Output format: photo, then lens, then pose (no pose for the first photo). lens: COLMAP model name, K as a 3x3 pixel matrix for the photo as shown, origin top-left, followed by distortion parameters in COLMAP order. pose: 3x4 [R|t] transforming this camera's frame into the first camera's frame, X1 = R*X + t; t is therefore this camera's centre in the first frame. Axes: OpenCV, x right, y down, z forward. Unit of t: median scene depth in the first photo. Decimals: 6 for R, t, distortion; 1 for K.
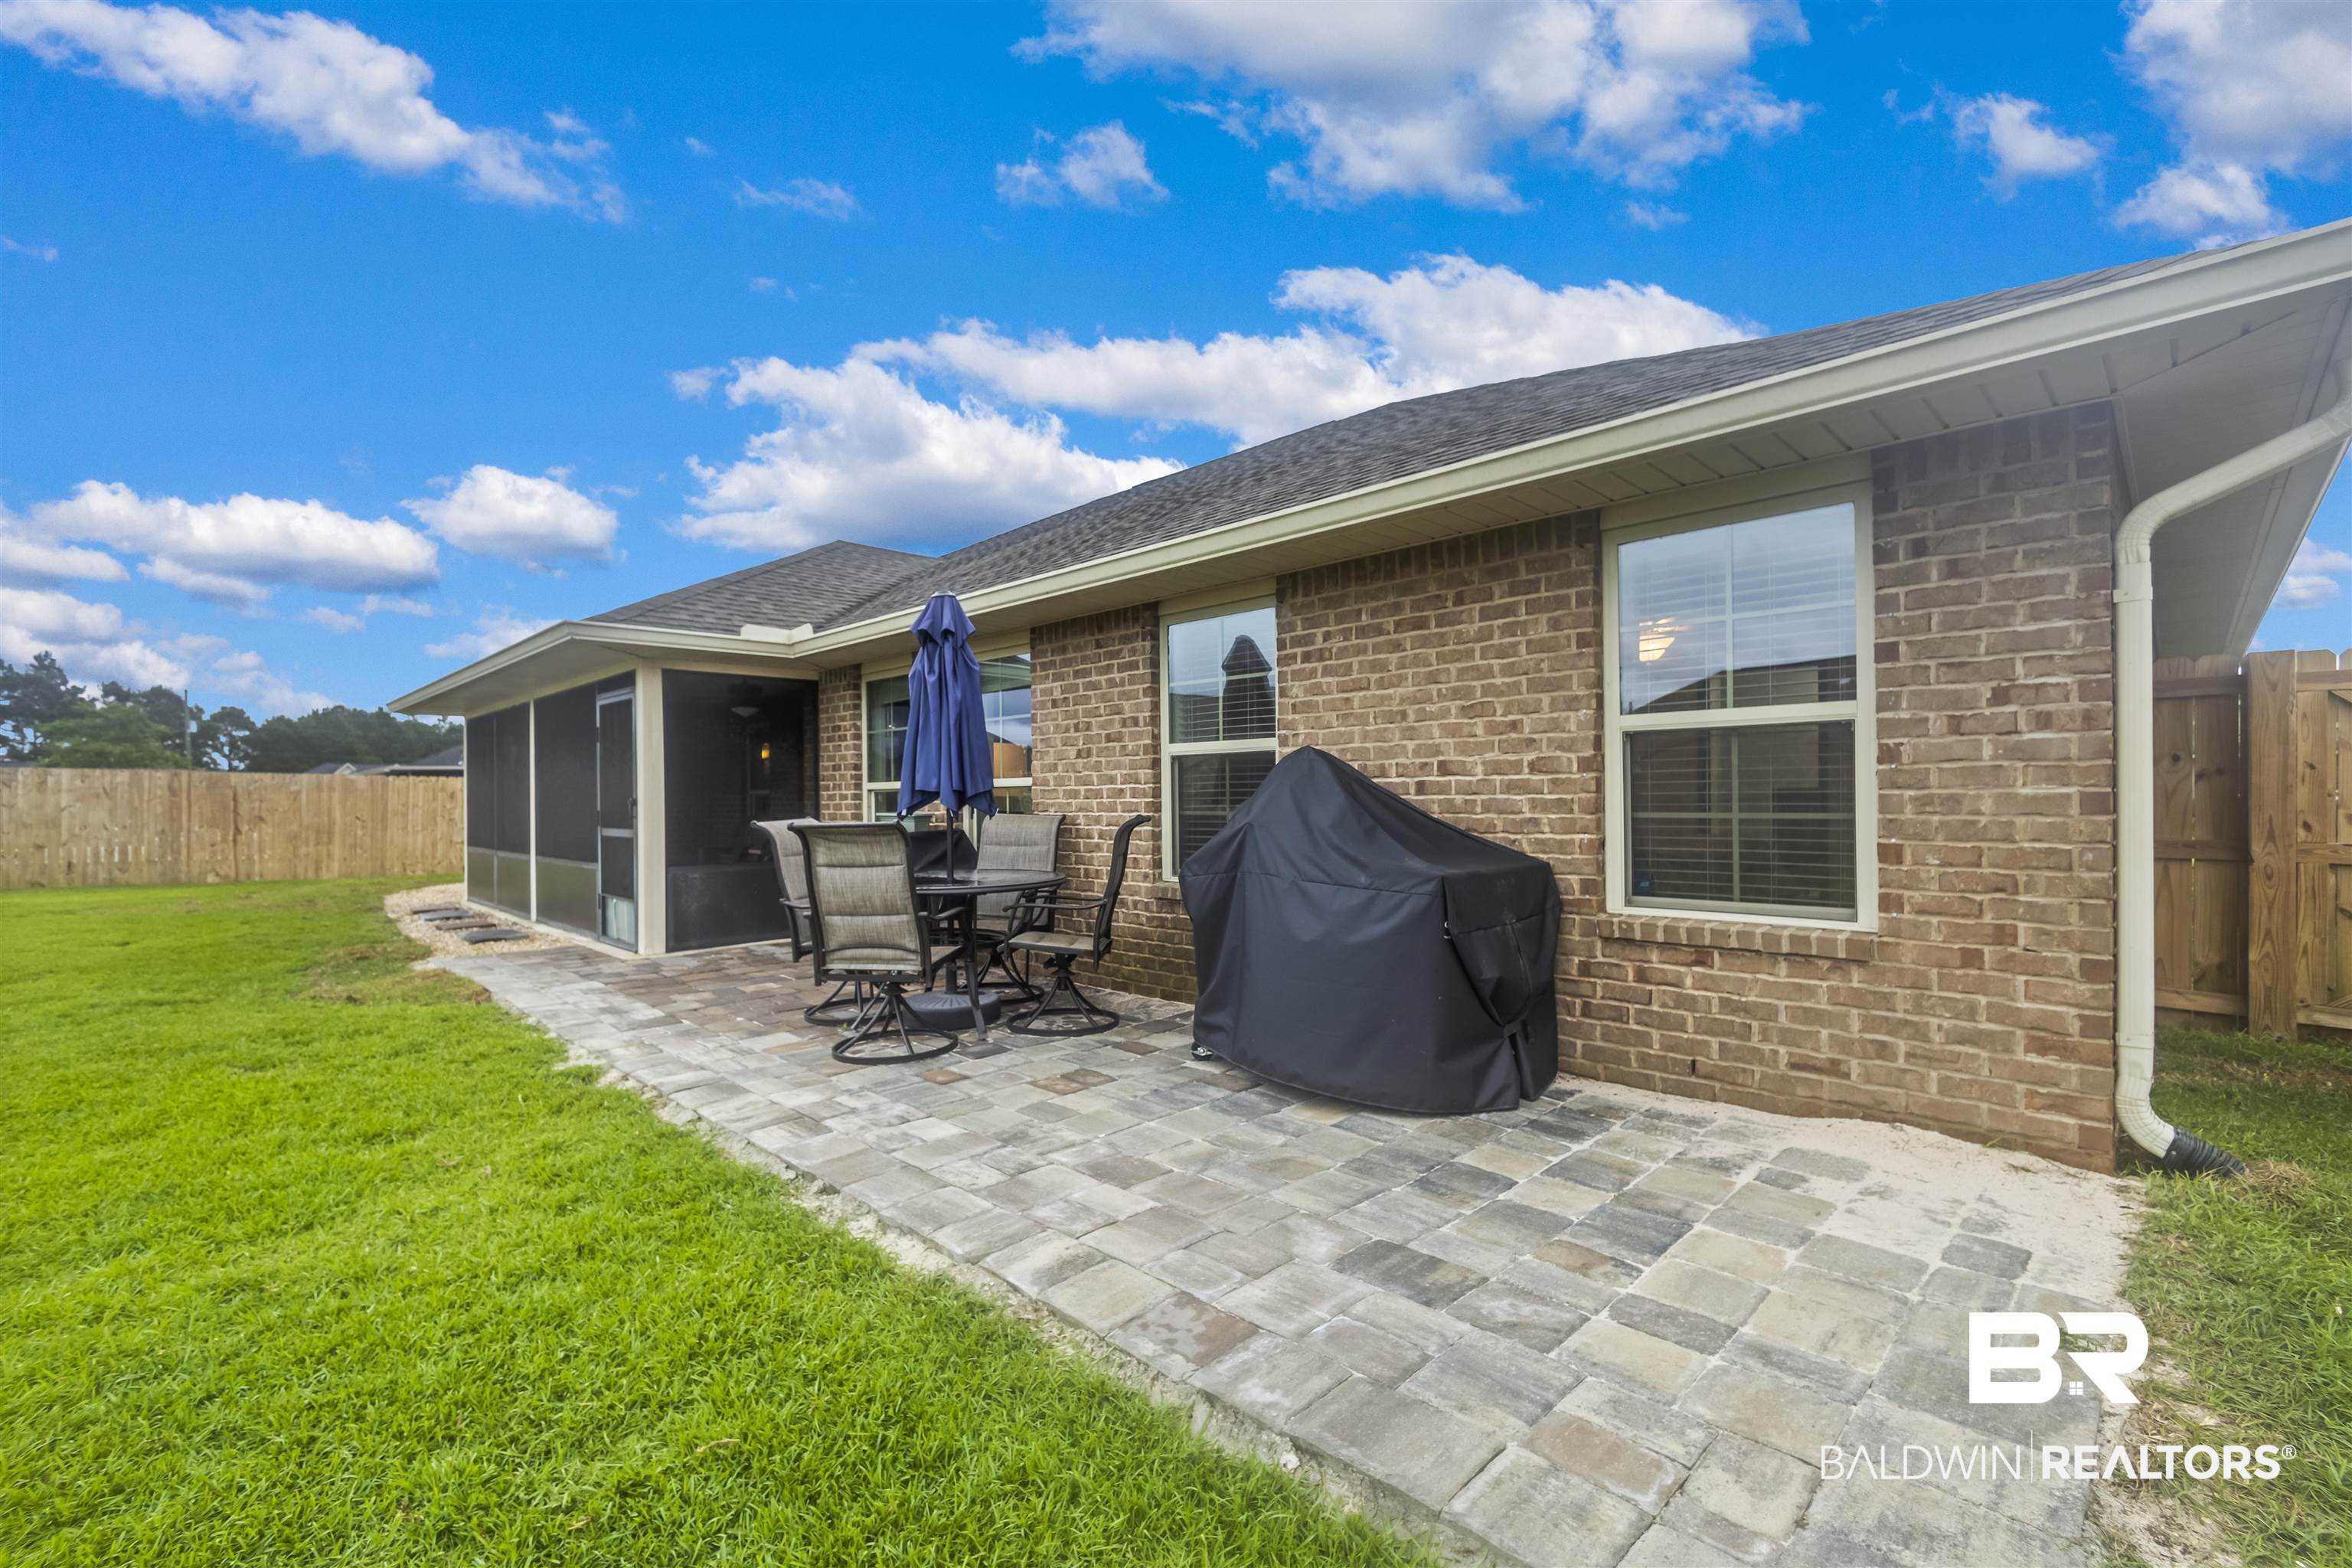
lens RADIAL K [[1020.9, 0, 1170.8], [0, 1020.9, 775.7], [0, 0, 1]] dist [-0.000011, 0.000017]
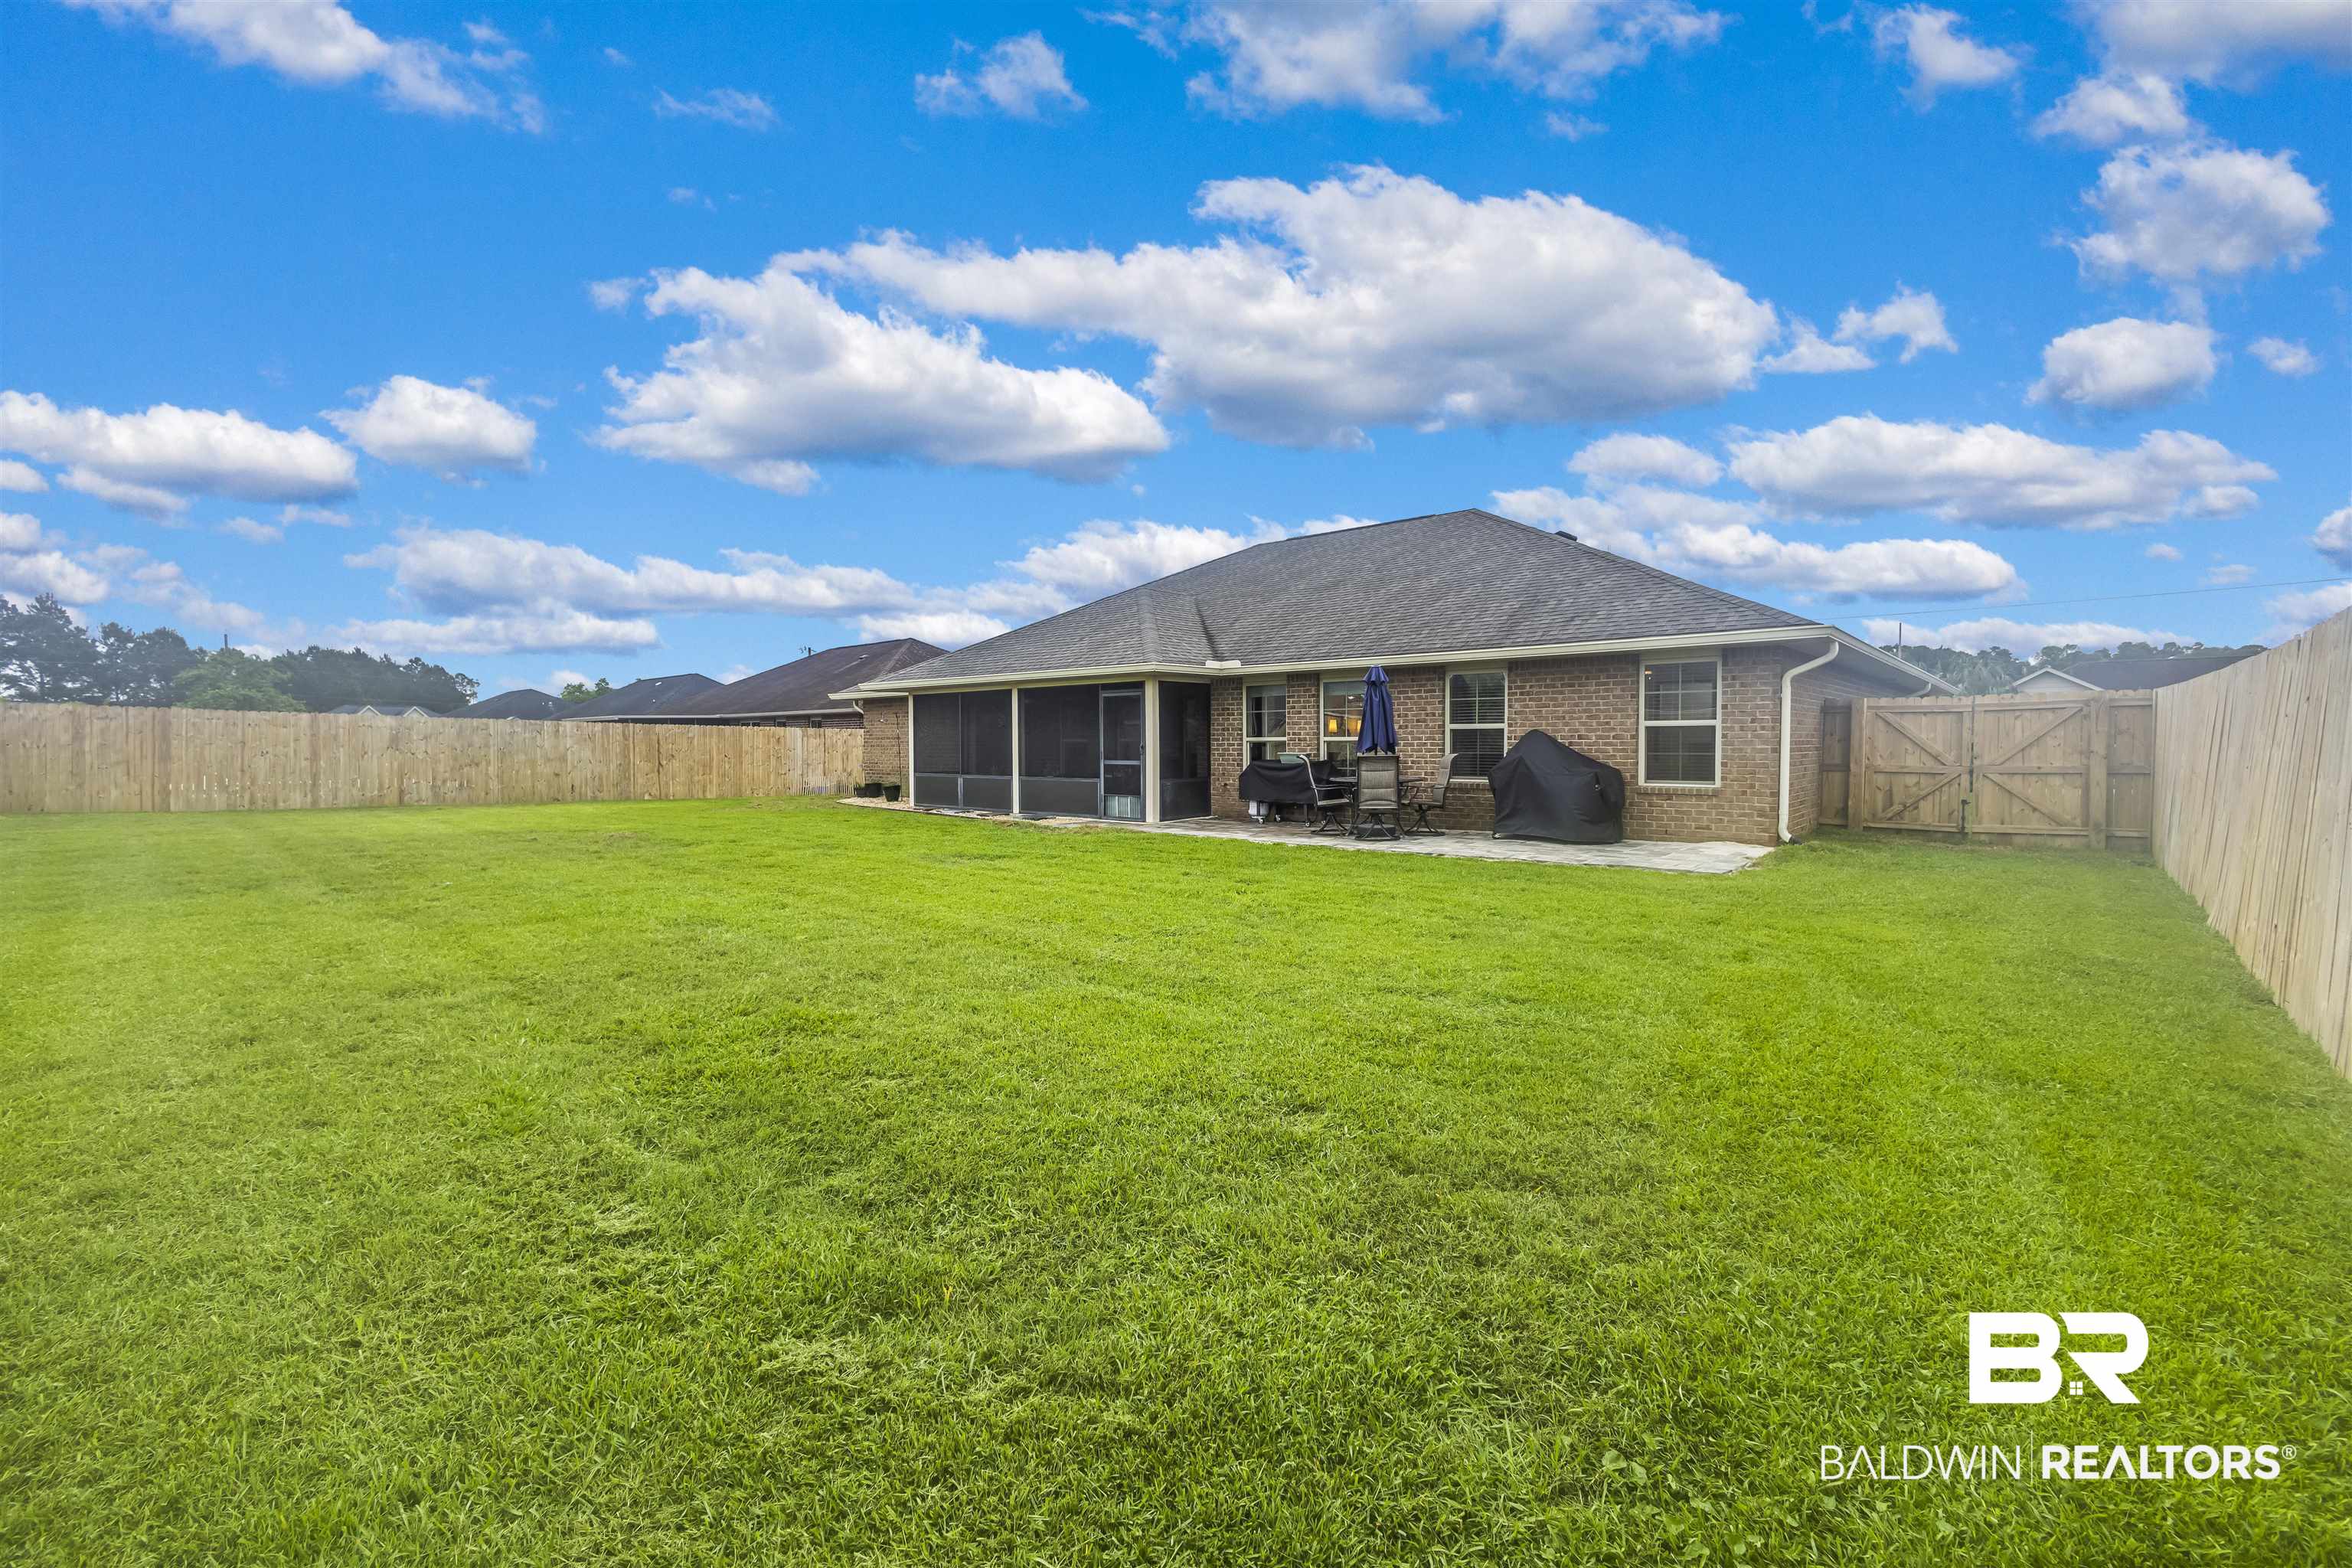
lens RADIAL K [[993.3, 0, 1171.9], [0, 993.3, 751.9], [0, 0, 1]] dist [0.000080, 0.000015]
pose [[0.998786, 0.003566, 0.049139, -1.028669], [-0.005182, 0.999449, 0.032800, -0.052282], [-0.048995, -0.033015, 0.998253, -1.751303]]
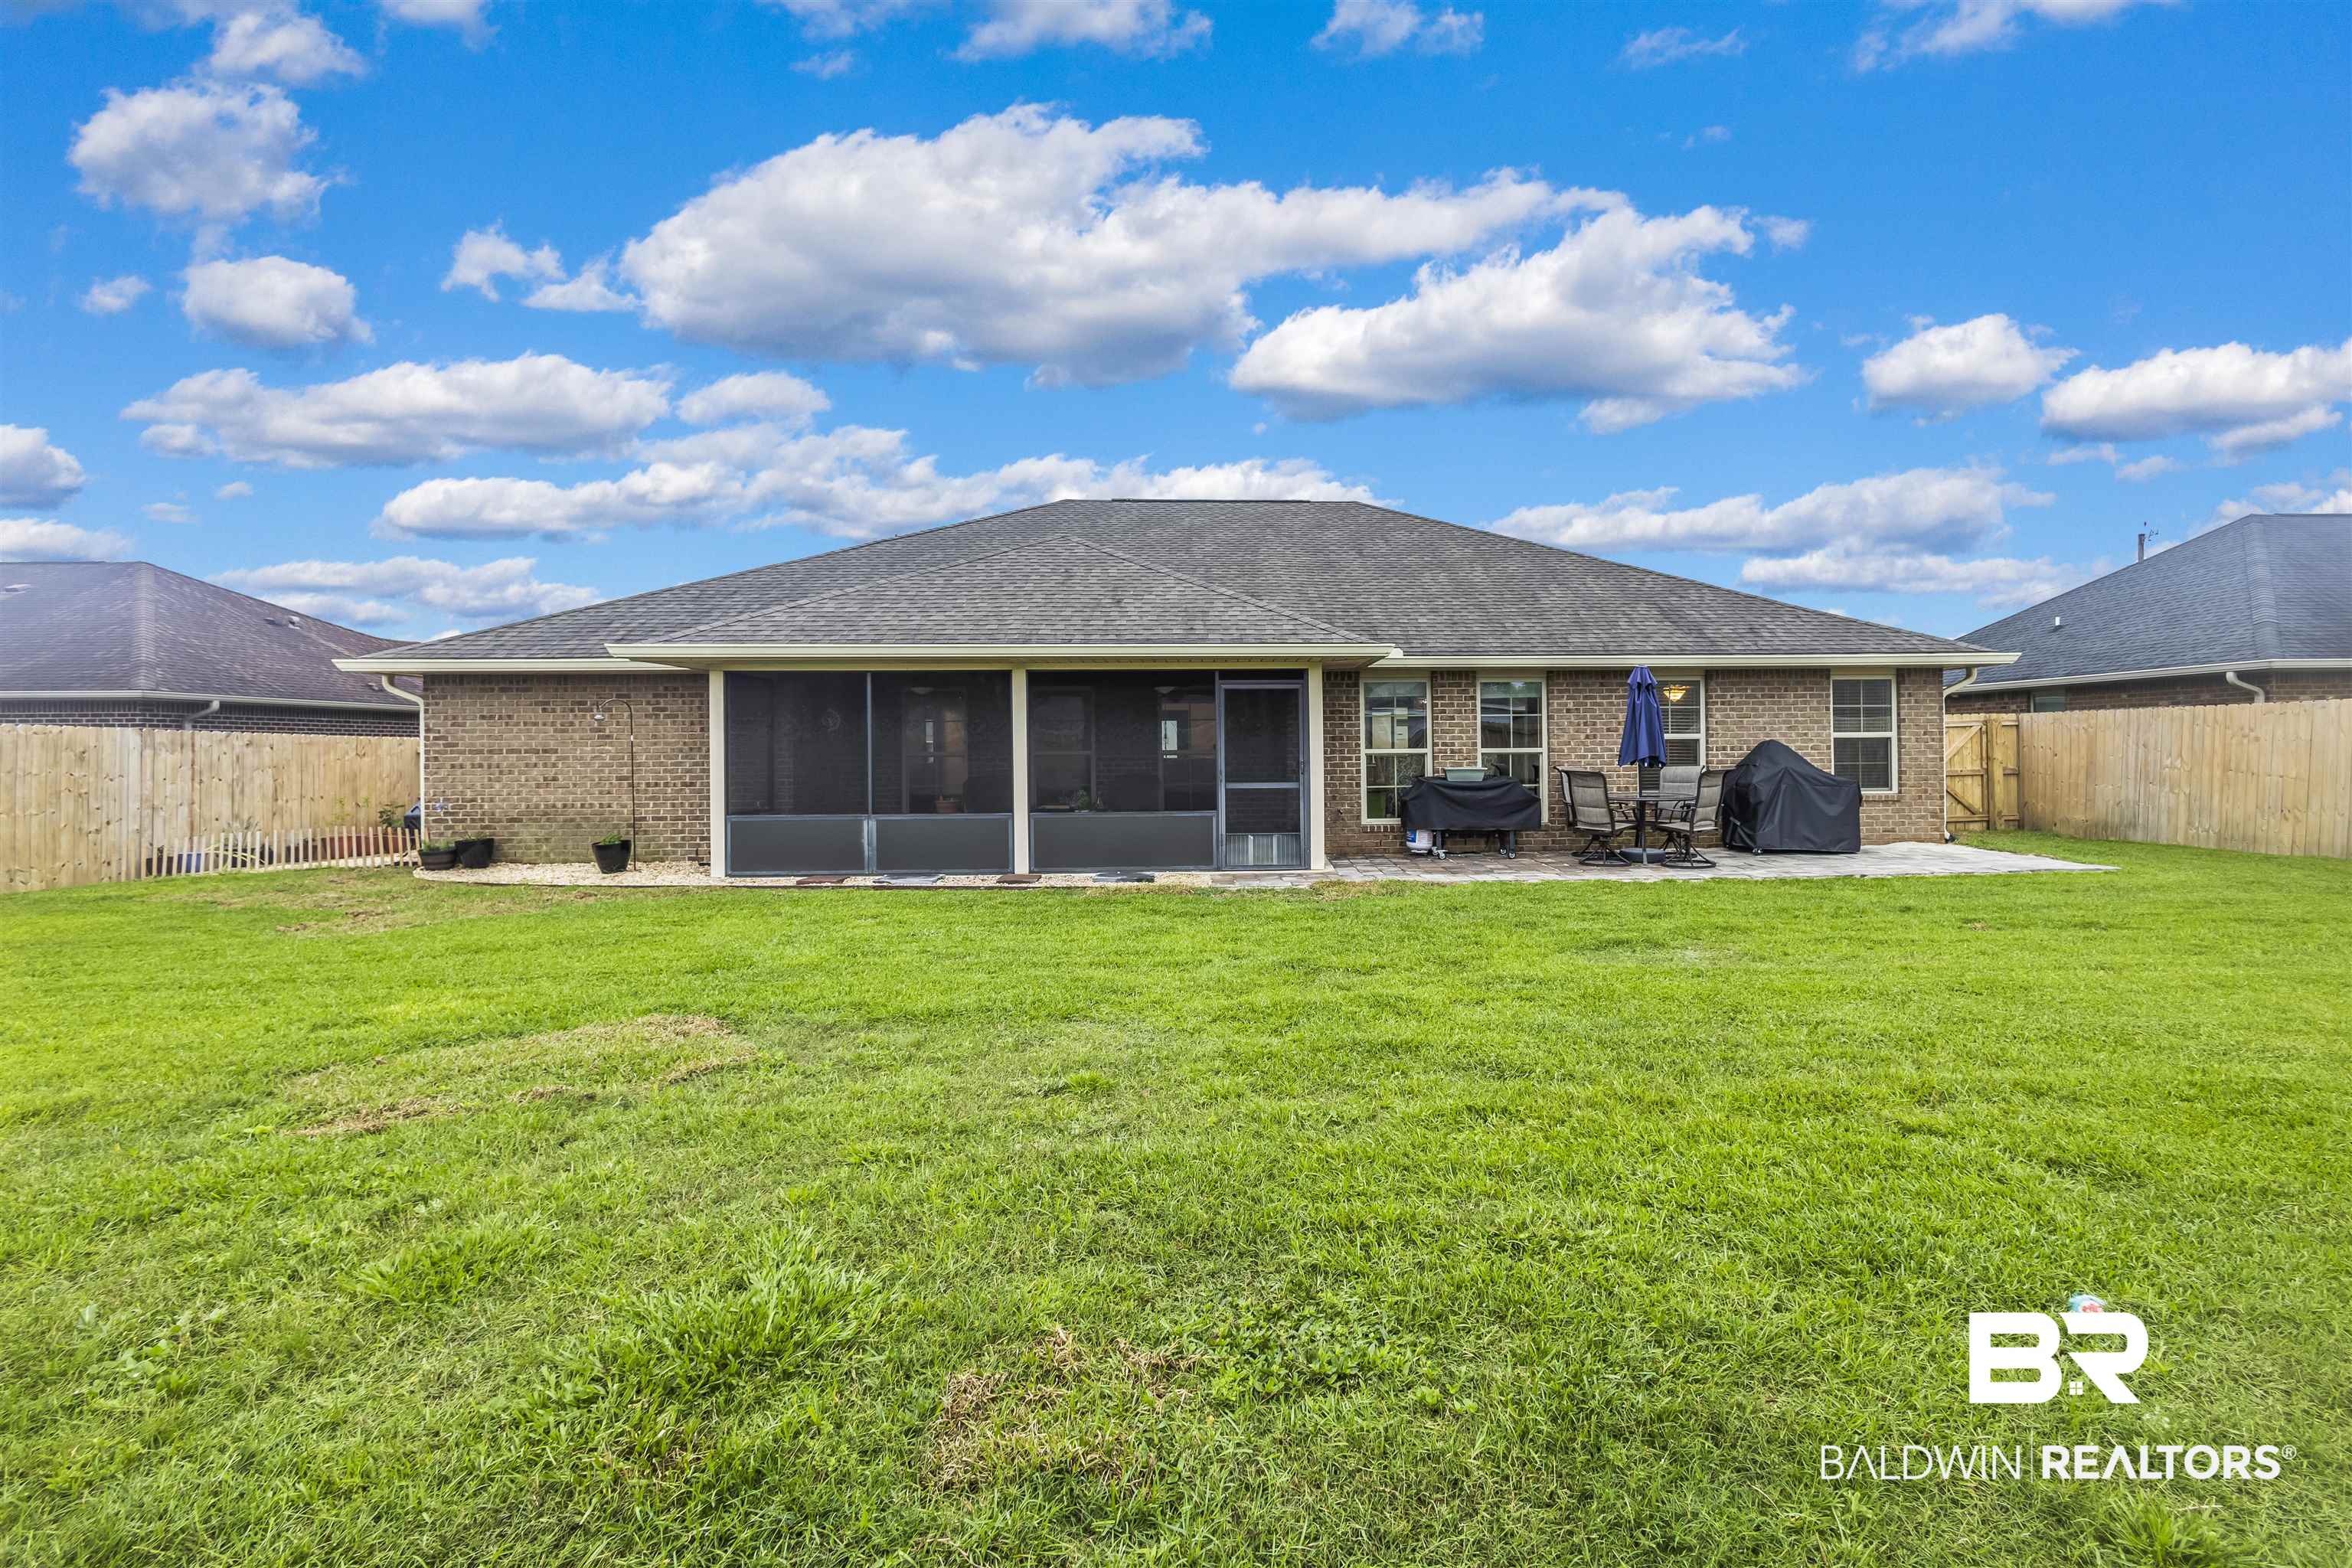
lens RADIAL K [[993.3, 0, 1171.9], [0, 993.3, 751.9], [0, 0, 1]] dist [0.000080, 0.000015]
pose [[0.689005, 0.000492, 0.724757, -2.986783], [-0.015178, 0.999790, 0.013750, -0.009198], [-0.724598, -0.020474, 0.688868, 0.318080]]
